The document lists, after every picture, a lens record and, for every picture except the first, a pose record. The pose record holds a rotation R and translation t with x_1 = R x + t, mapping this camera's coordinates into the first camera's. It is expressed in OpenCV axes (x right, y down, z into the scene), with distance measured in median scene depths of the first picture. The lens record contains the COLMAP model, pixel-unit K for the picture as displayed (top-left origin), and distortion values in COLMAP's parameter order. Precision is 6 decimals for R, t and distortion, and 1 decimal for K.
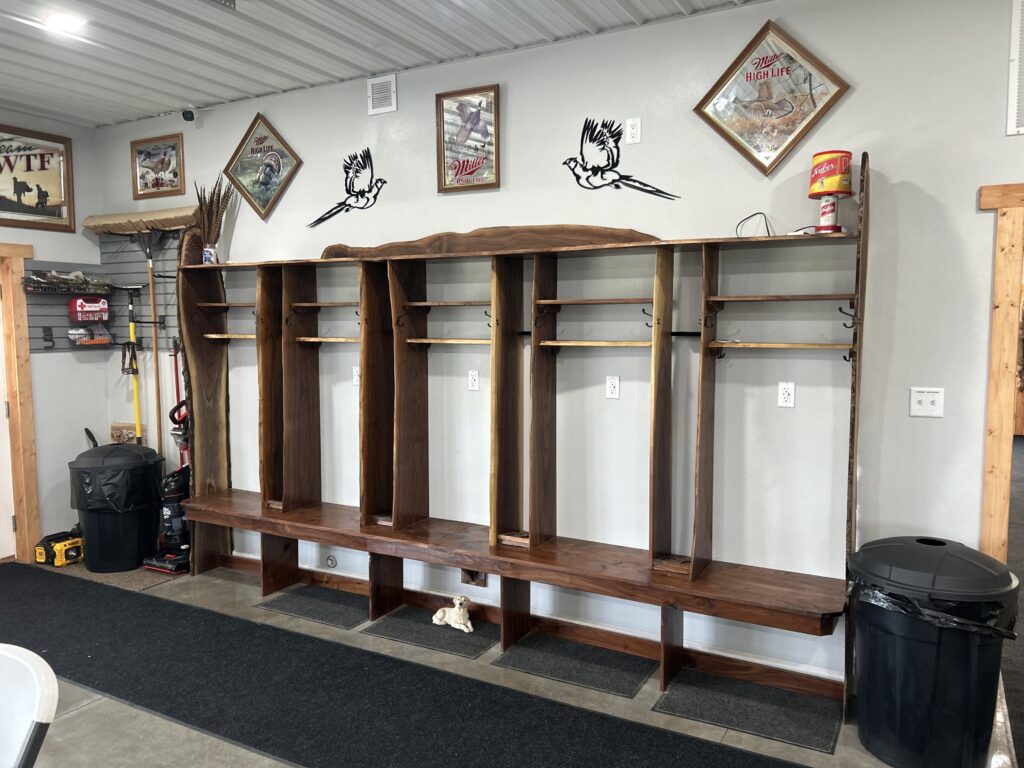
lens RADIAL K [[774.4, 0, 511.5], [0, 774.4, 388.2], [0, 0, 1]] dist [0.045549, -0.047729]
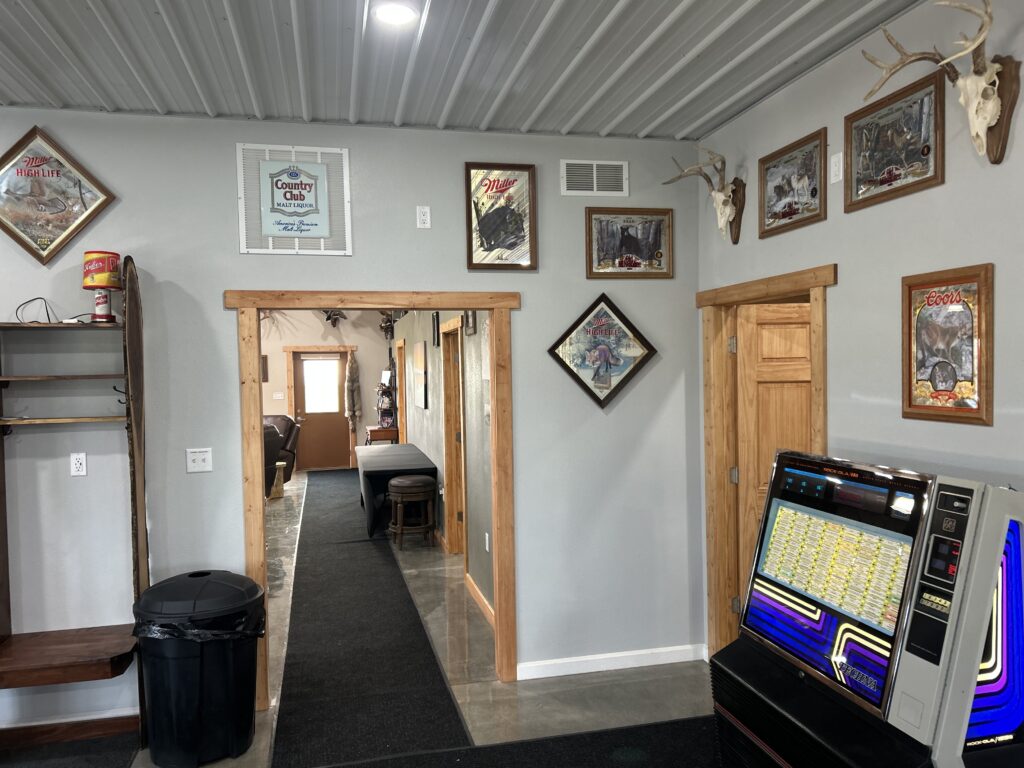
lens RADIAL K [[774.4, 0, 511.5], [0, 774.4, 388.2], [0, 0, 1]] dist [0.045549, -0.047729]
pose [[0.735413, -0.032721, 0.676829, 0.067843], [0.075496, 0.996571, -0.033852, -0.016578], [-0.673401, 0.075992, 0.735361, -0.240577]]
